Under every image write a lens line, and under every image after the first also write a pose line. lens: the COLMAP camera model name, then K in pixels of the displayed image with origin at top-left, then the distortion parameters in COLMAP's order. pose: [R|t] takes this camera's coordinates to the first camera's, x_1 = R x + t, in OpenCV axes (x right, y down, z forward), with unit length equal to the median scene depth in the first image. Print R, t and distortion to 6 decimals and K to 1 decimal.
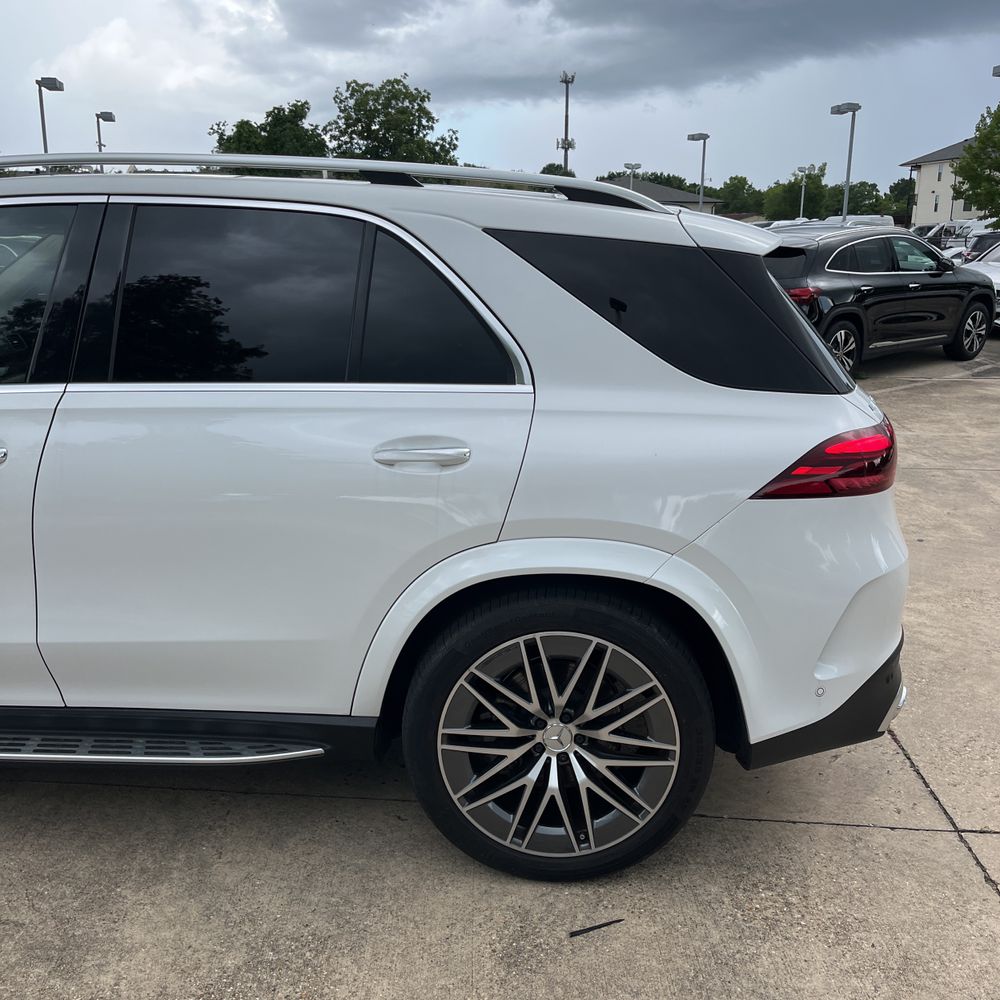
lens RADIAL K [[1013.6, 0, 506.4], [0, 1013.6, 490.1], [0, 0, 1]] dist [0.021176, 0.000000]
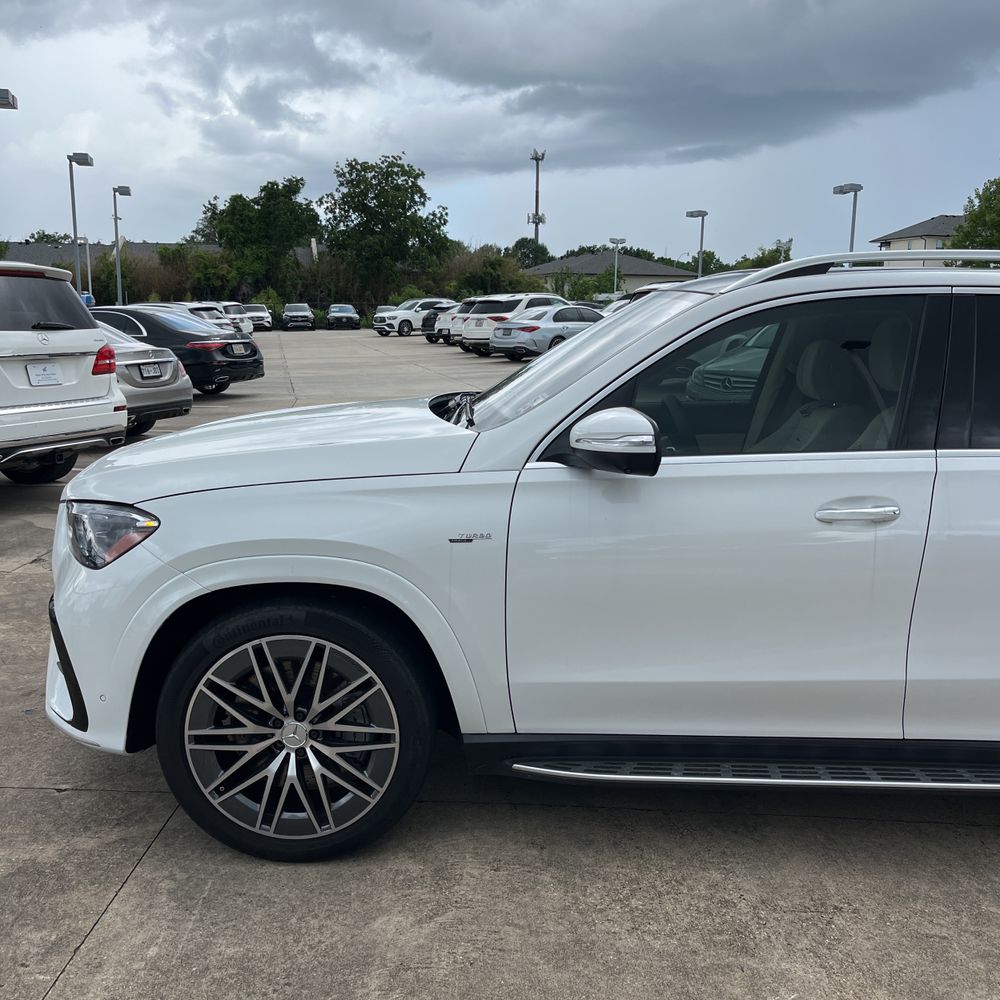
lens RADIAL K [[1013.6, 0, 501.4], [0, 1013.6, 502.1], [0, 0, 1]] dist [0.021176, 0.000000]
pose [[0.999452, -0.002287, 0.033025, -0.923791], [0.004117, 0.998453, -0.055458, 0.011934], [-0.032847, 0.055563, 0.997915, -0.109706]]
